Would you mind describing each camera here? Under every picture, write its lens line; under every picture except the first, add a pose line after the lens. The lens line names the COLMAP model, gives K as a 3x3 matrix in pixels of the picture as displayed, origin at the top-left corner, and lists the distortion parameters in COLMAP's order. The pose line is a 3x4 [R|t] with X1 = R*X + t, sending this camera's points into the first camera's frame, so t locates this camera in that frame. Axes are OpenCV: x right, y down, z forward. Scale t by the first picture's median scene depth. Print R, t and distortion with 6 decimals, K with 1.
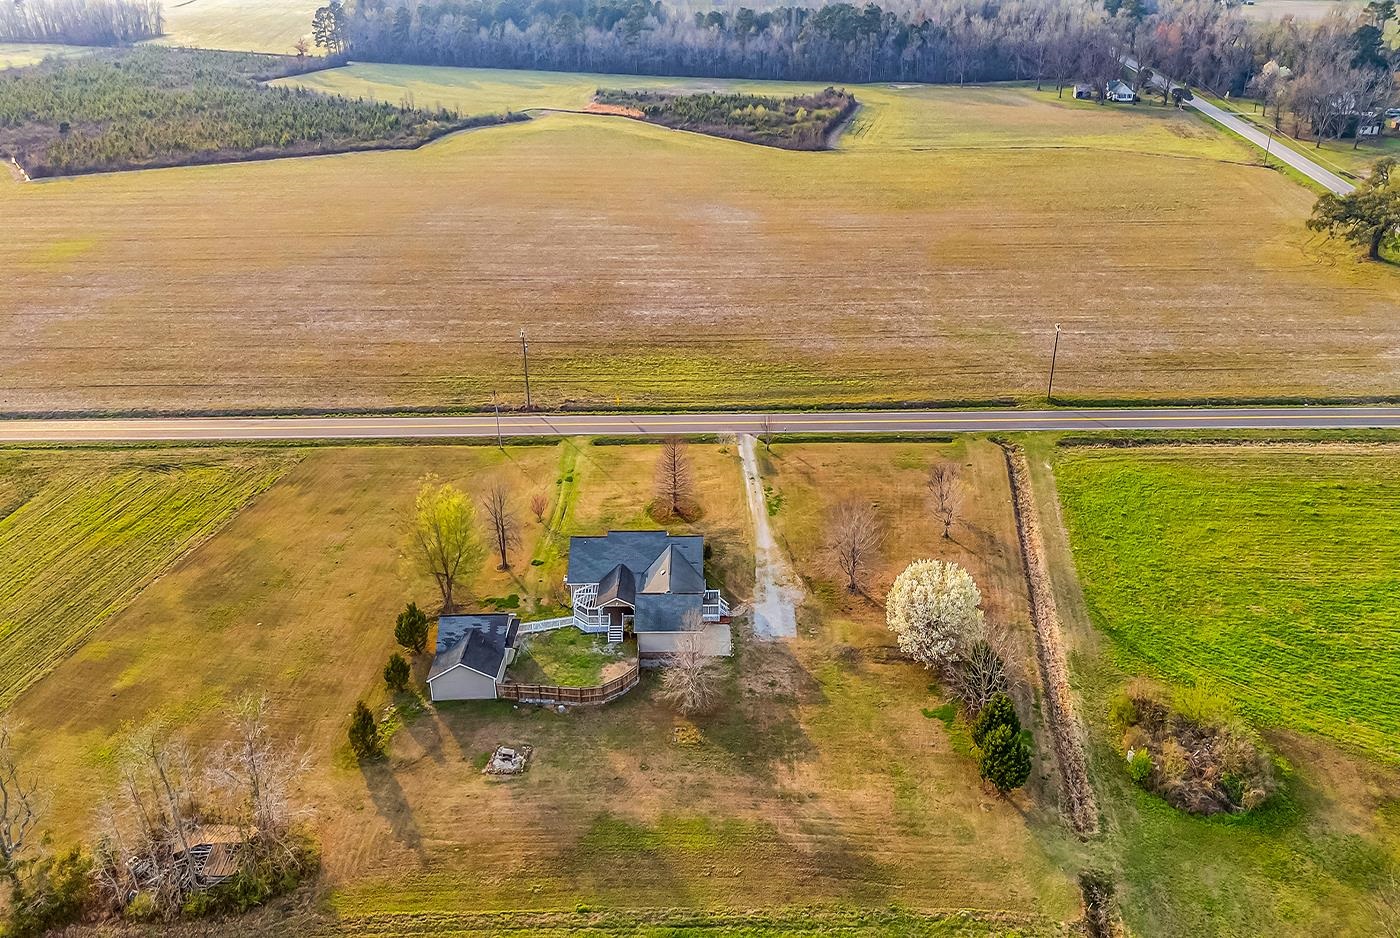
lens RADIAL K [[964.9, 0, 708.0], [0, 964.9, 472.2], [0, 0, 1]] dist [0.063049, -0.056356]
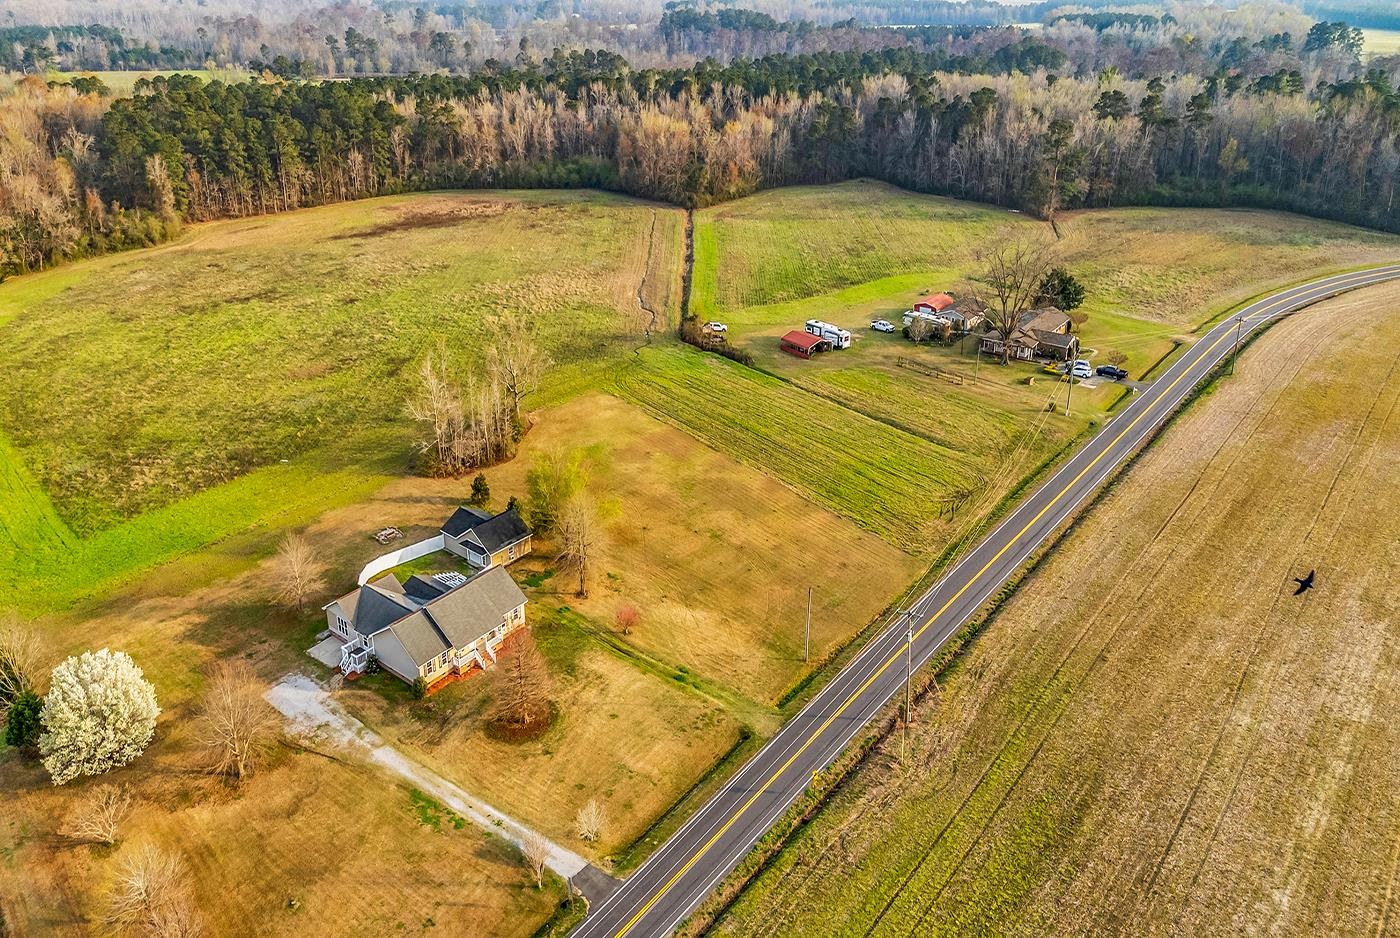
lens RADIAL K [[989.4, 0, 724.5], [0, 989.4, 469.8], [0, 0, 1]] dist [0.074600, -0.075156]
pose [[-0.610458, 0.368079, -0.701327, 0.388587], [-0.396707, 0.624299, 0.672959, -0.754733], [0.685540, 0.689034, -0.235089, 1.263037]]
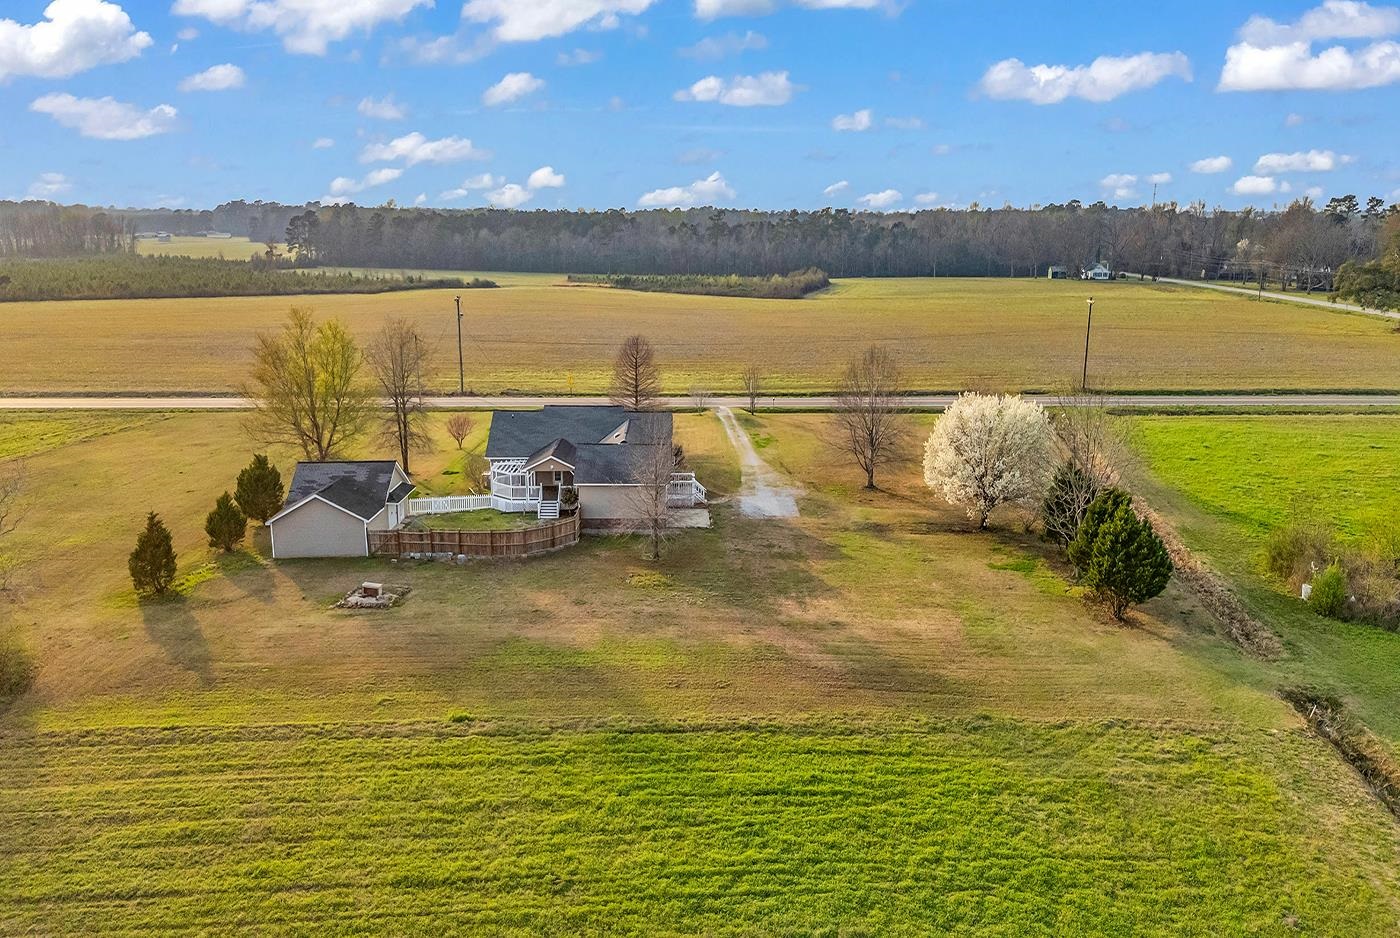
lens RADIAL K [[973.3, 0, 703.4], [0, 973.3, 581.1], [0, 0, 1]] dist [0.061971, -0.053445]
pose [[0.999685, 0.005701, 0.024446, 0.001711], [-0.001421, 0.985159, -0.171636, 0.308564], [-0.025062, 0.171547, 0.984857, 0.263294]]
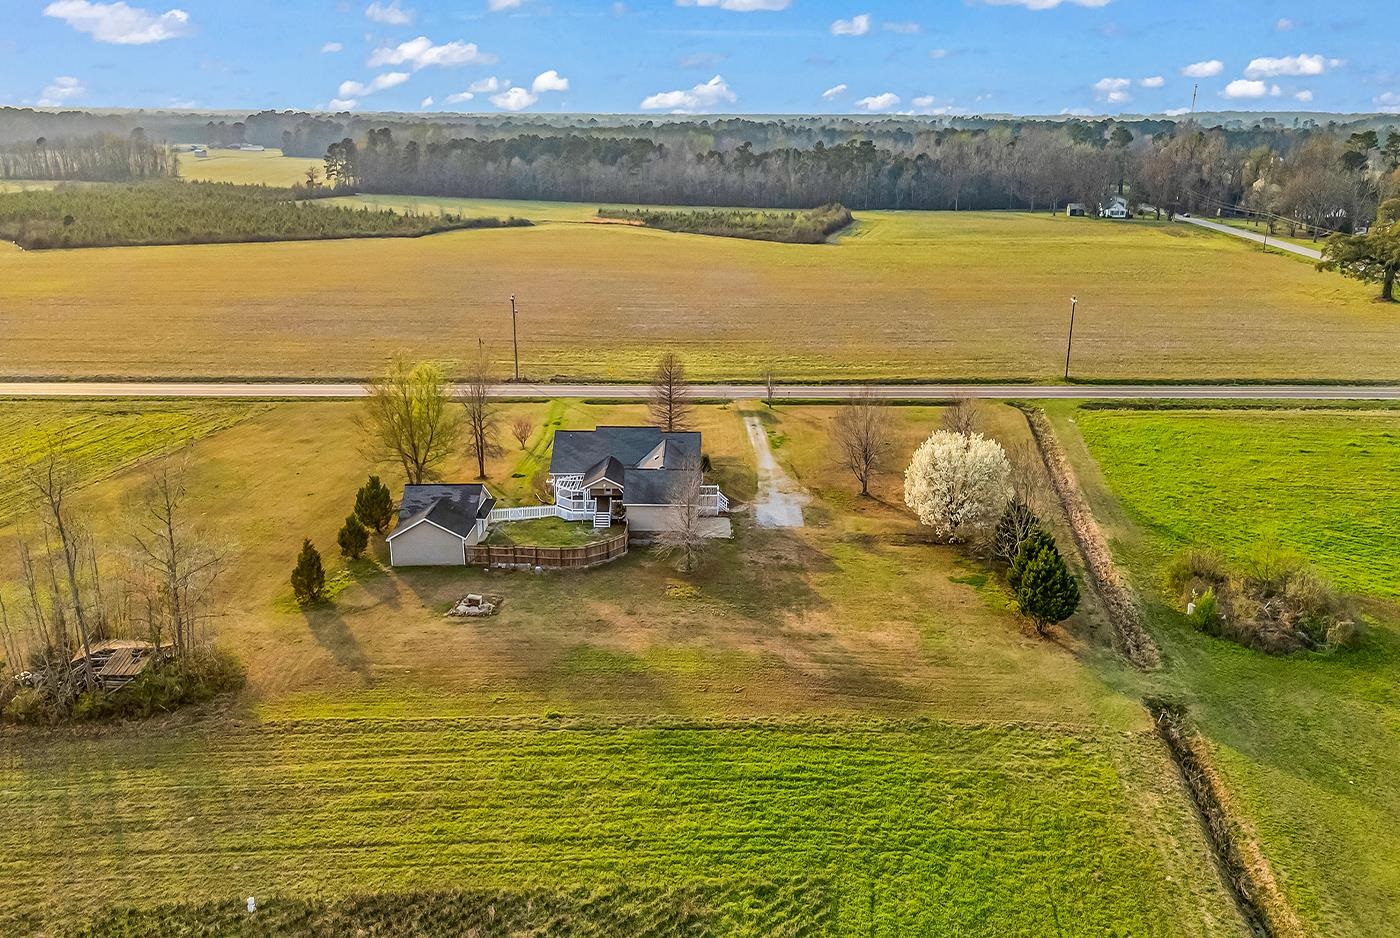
lens RADIAL K [[972.4, 0, 705.5], [0, 972.4, 528.1], [0, 0, 1]] dist [0.066223, -0.065278]
pose [[0.999892, 0.014455, 0.002715, -0.001952], [-0.013979, 0.991396, -0.130150, 0.261166], [-0.004573, 0.130098, 0.991491, 0.096620]]
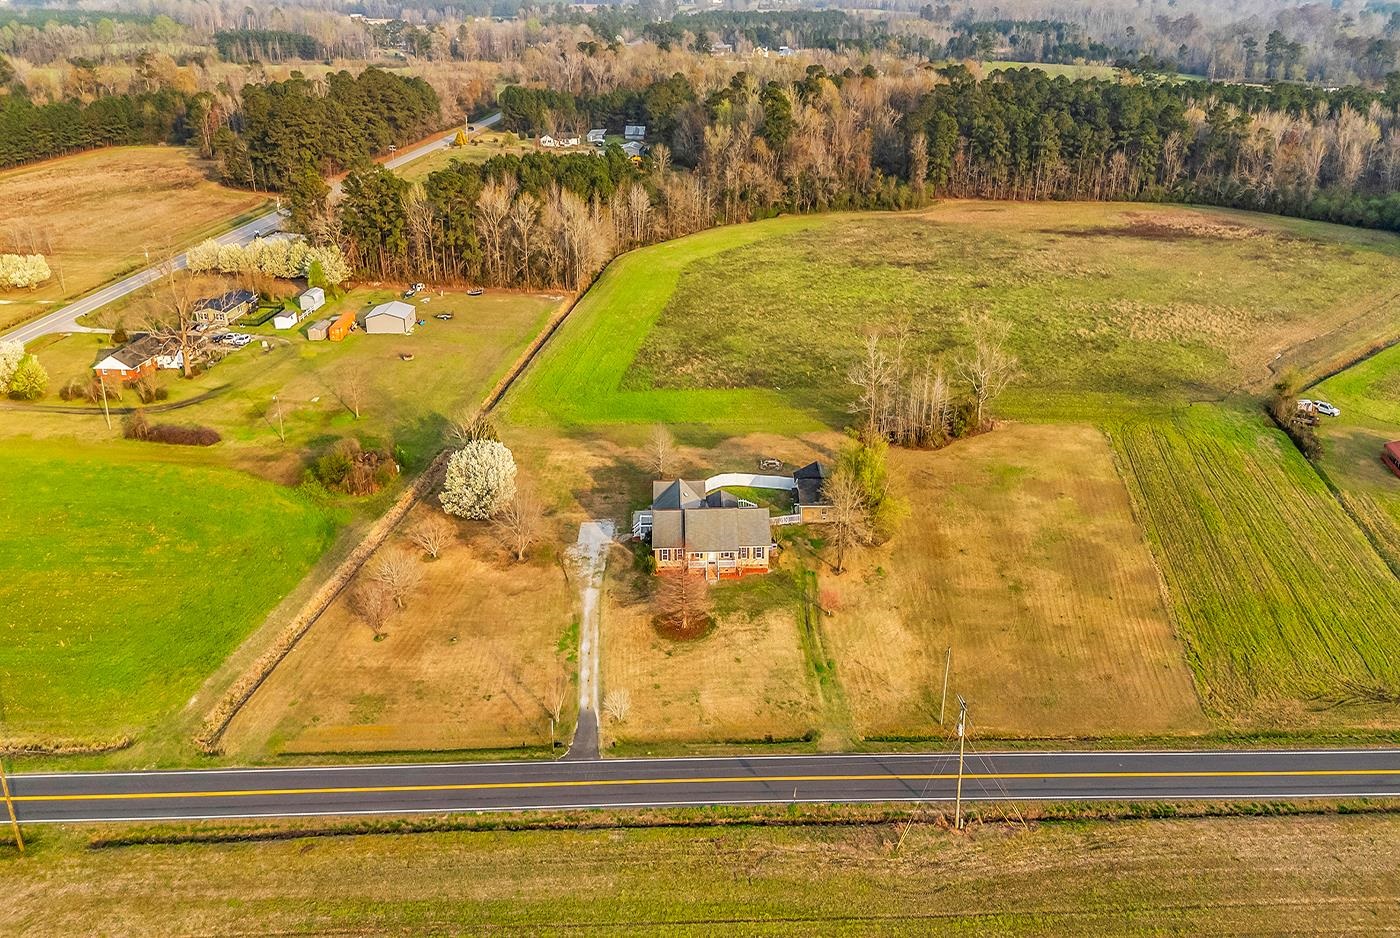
lens RADIAL K [[1011.5, 0, 700.0], [0, 1011.5, 469.0], [0, 0, 1]] dist [0.073419, -0.072775]
pose [[-0.999551, 0.024100, -0.017810, -0.039320], [-0.001728, 0.546975, 0.837147, -0.896464], [0.029917, 0.836802, -0.546687, 1.513568]]
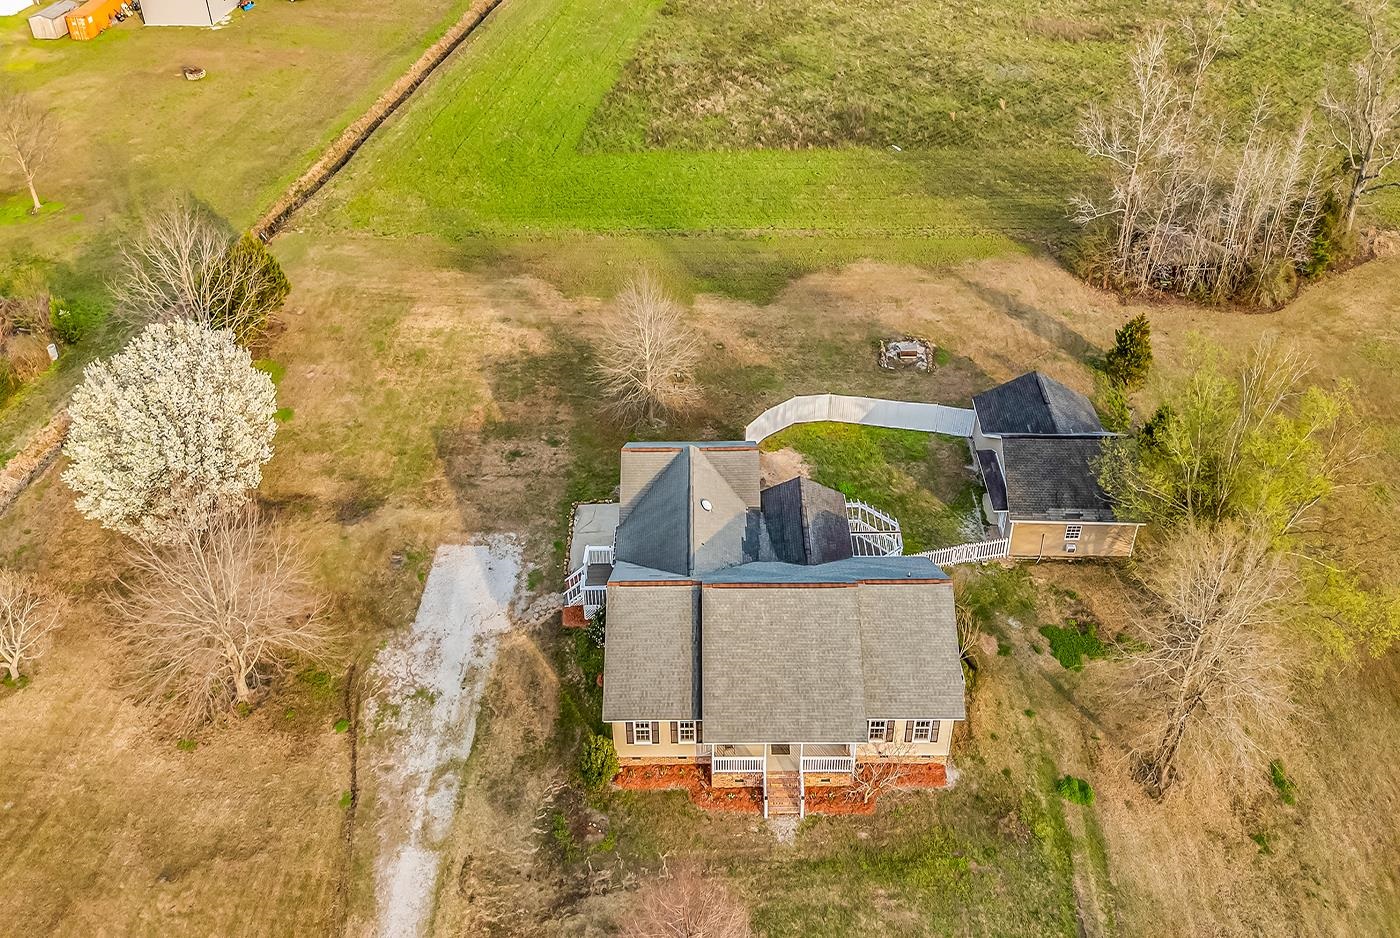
lens RADIAL K [[931.4, 0, 700.0], [0, 931.4, 469.0], [0, 0, 1]] dist [0.055452, -0.059049]
pose [[-0.999870, 0.011097, 0.011656, -0.044691], [0.014312, 0.281888, 0.959341, -0.273617], [0.007360, 0.959383, -0.282010, 0.990448]]
